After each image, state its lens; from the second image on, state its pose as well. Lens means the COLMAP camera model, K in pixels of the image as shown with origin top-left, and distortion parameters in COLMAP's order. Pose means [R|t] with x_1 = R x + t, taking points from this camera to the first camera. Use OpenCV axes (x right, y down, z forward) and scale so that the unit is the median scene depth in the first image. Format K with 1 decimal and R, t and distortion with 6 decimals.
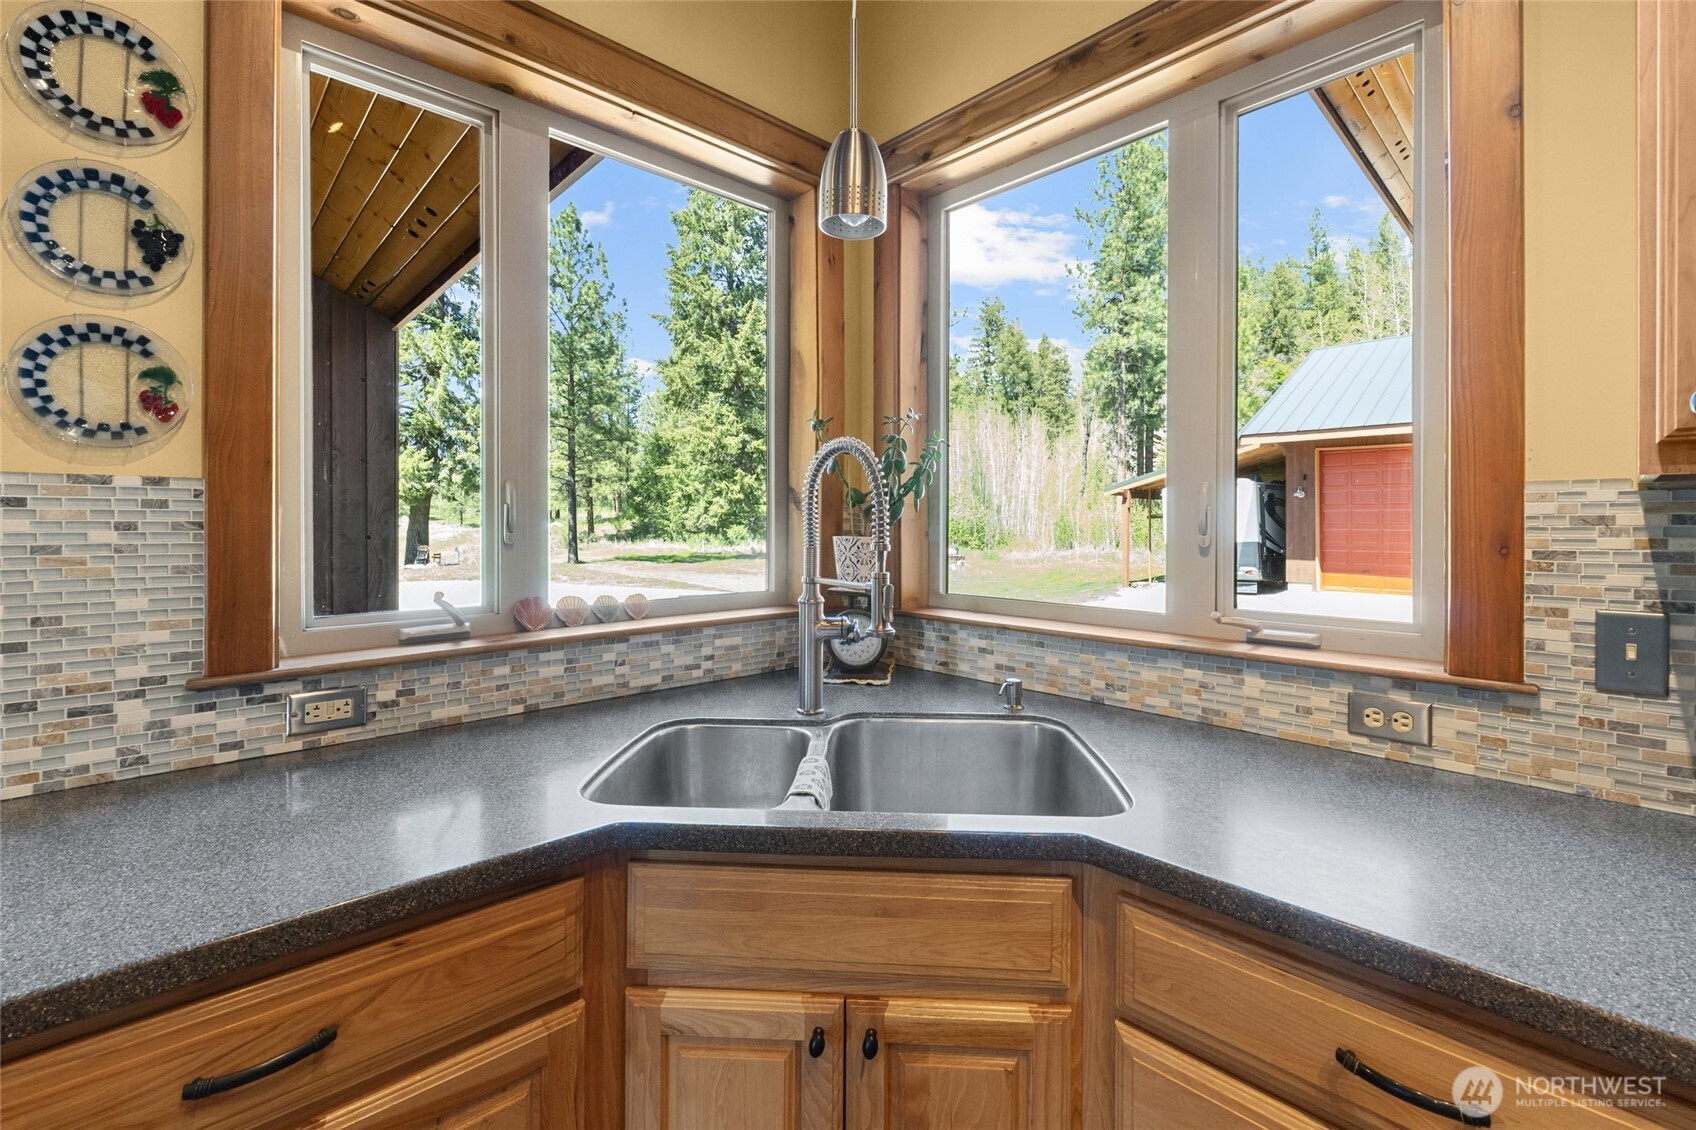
lens RADIAL K [[727.2, 0, 848.3], [0, 727.2, 548.7], [0, 0, 1]] dist [-0.003001, -0.000332]
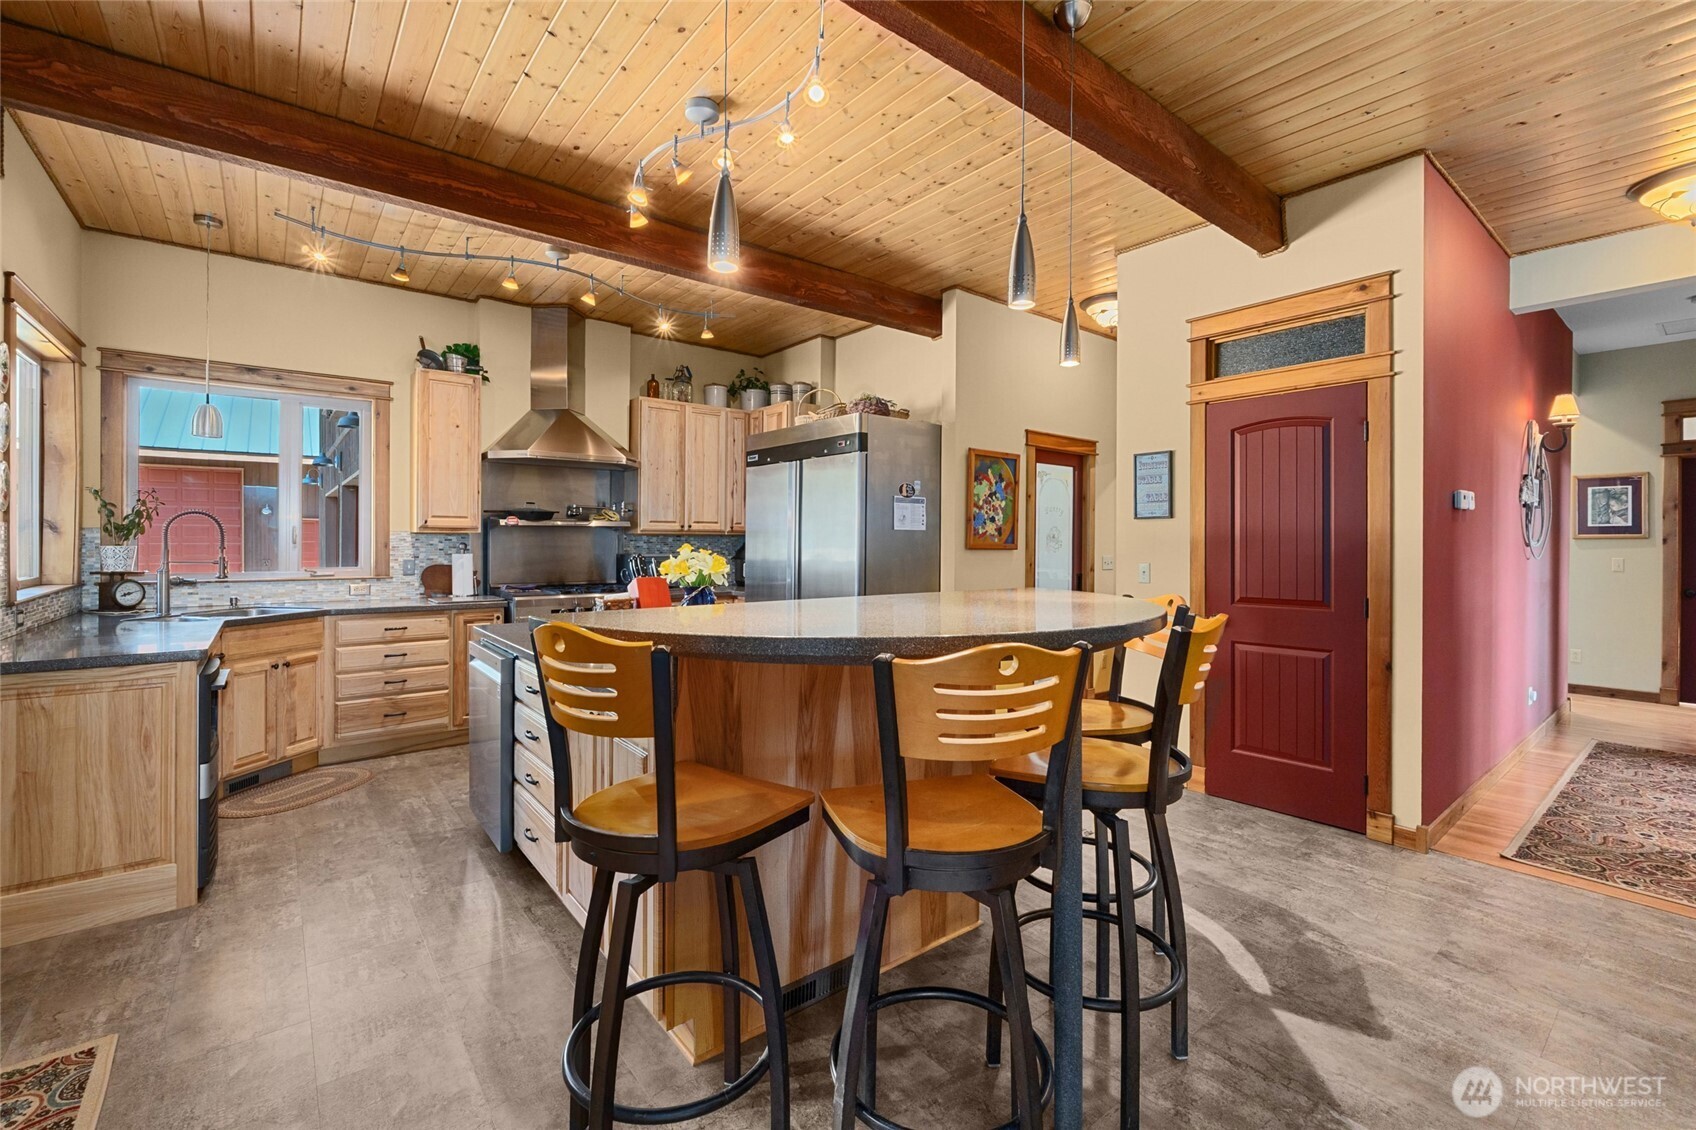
lens RADIAL K [[727.2, 0, 853.6], [0, 727.2, 548.0], [0, 0, 1]] dist [-0.003001, -0.000332]
pose [[0.077442, -0.005536, 0.996982, -3.720038], [0.006869, 0.999964, 0.005019, 0.007610], [-0.996973, 0.006459, 0.077477, -2.479597]]
